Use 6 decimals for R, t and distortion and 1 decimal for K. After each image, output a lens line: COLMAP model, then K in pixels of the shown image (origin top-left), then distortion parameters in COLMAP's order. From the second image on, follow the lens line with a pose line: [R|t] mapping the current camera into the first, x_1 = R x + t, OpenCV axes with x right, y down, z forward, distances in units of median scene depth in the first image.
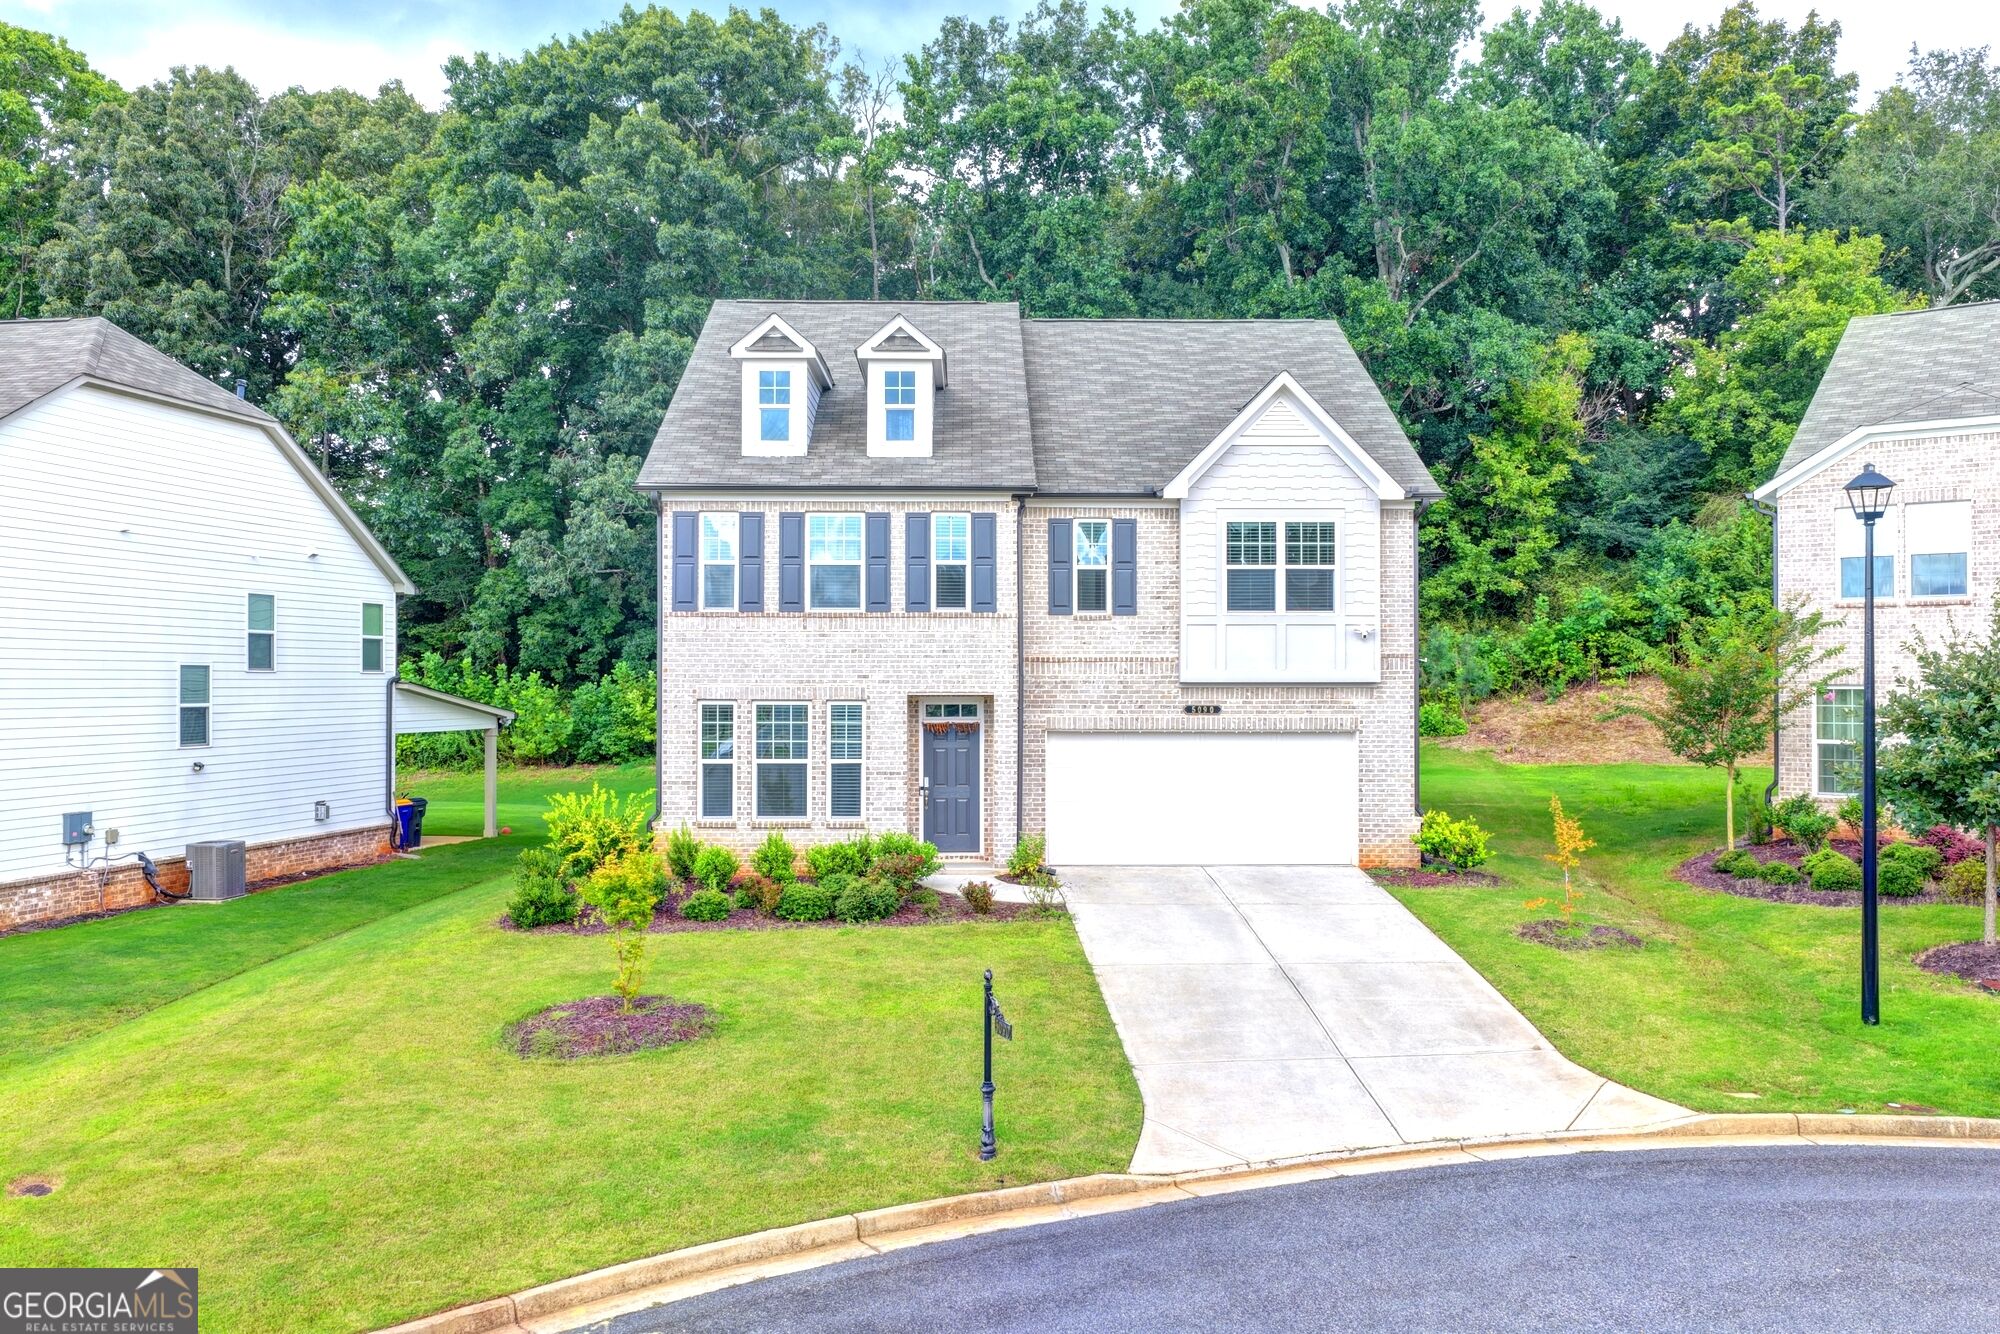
lens RADIAL K [[1663.5, 0, 999.4], [0, 1663.5, 662.0], [0, 0, 1]] dist [-0.018157, 0.047482]
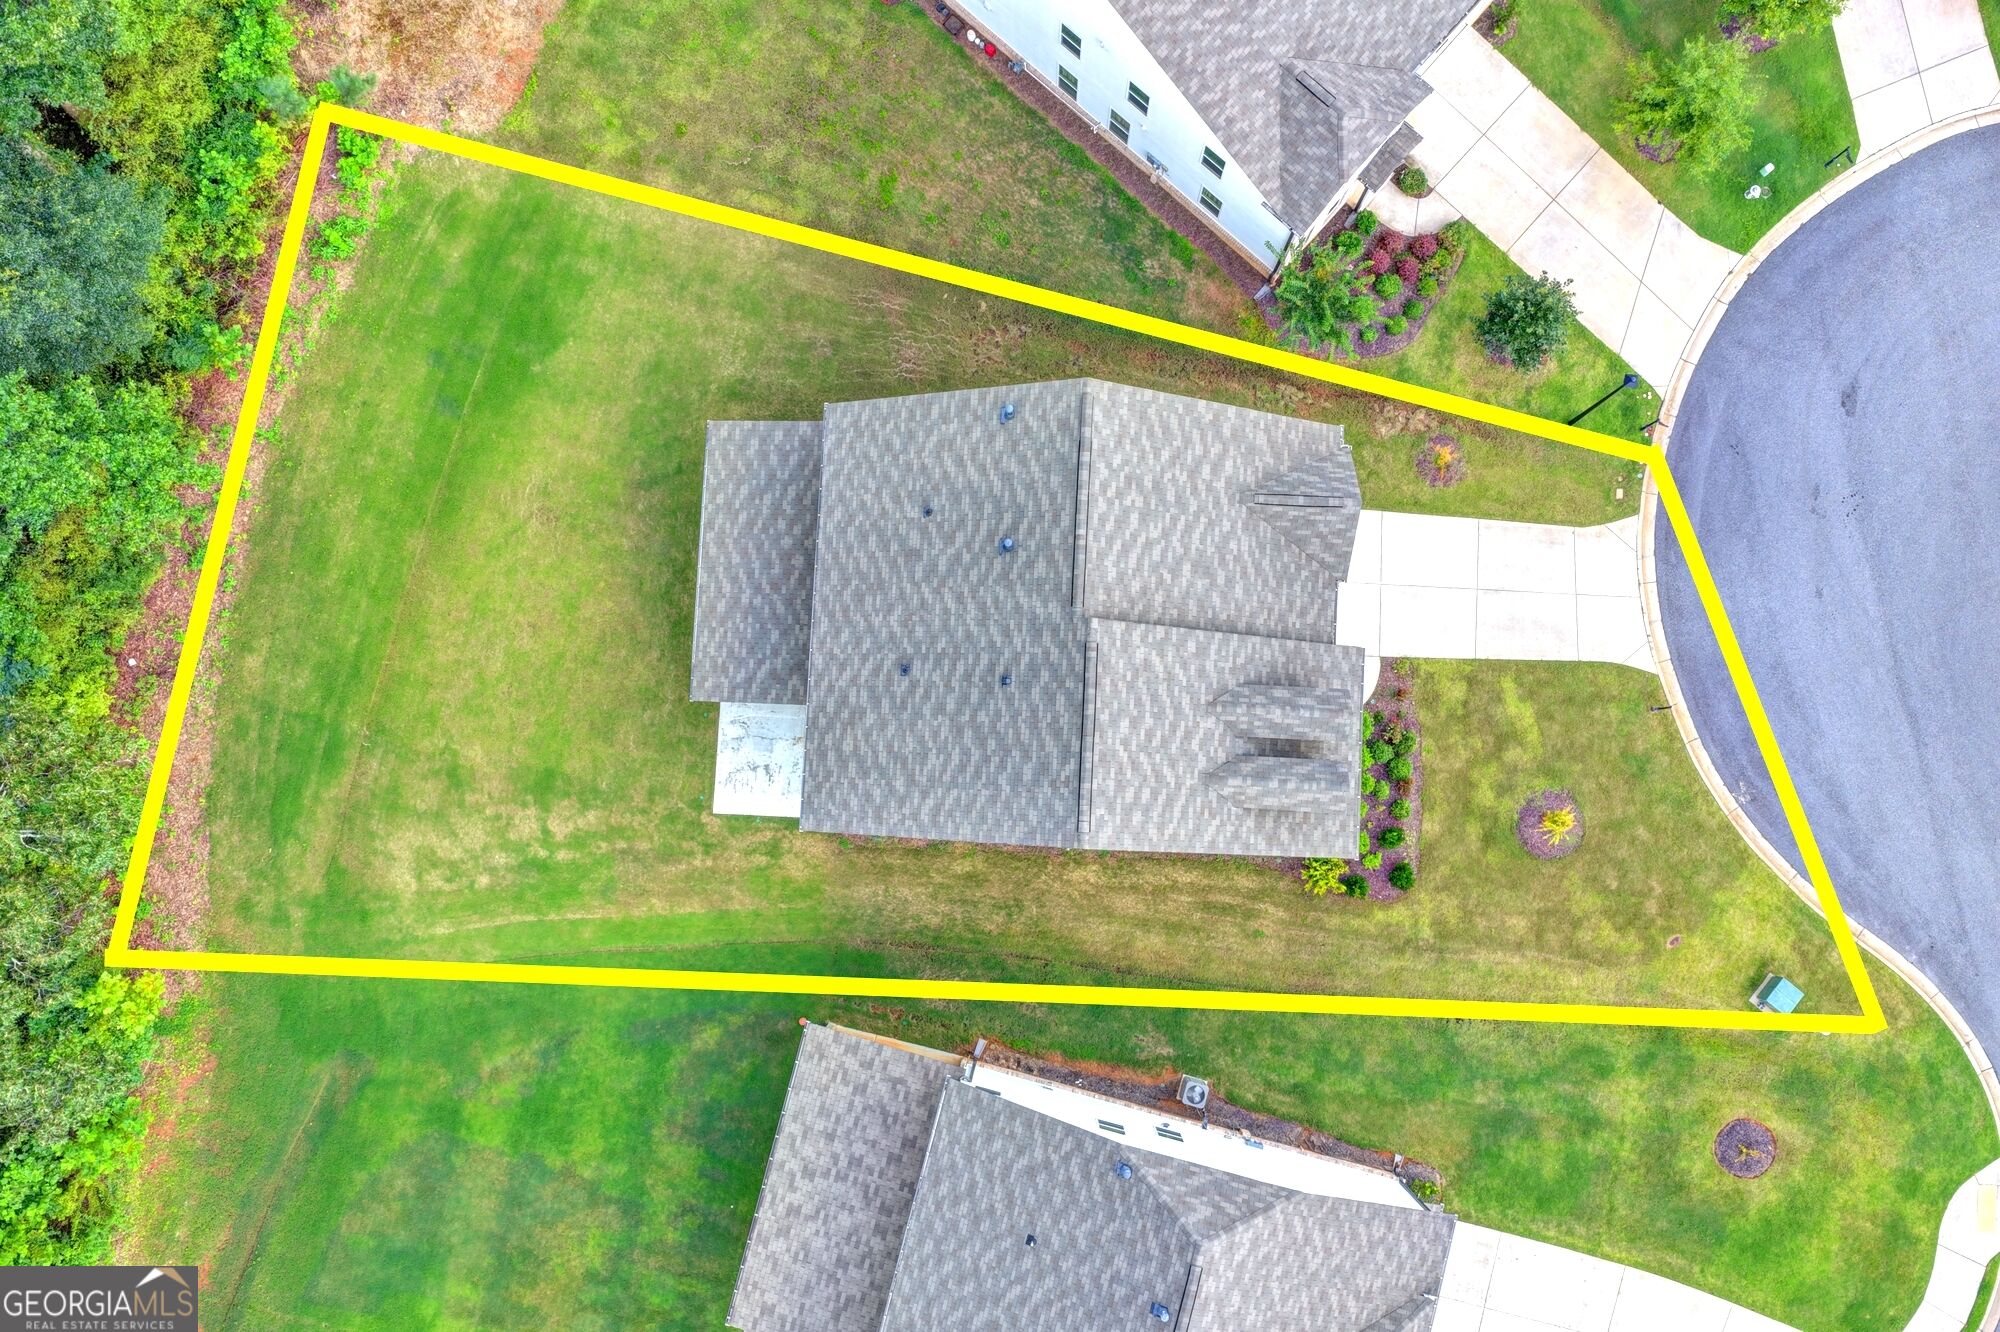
lens RADIAL K [[1663.5, 0, 999.4], [0, 1663.5, 661.0], [0, 0, 1]] dist [-0.018157, 0.047482]
pose [[0.073191, -0.994411, 0.076089, -0.160859], [0.008488, 0.076912, 0.997002, -1.921164], [-0.997282, -0.072325, 0.014069, 1.327878]]
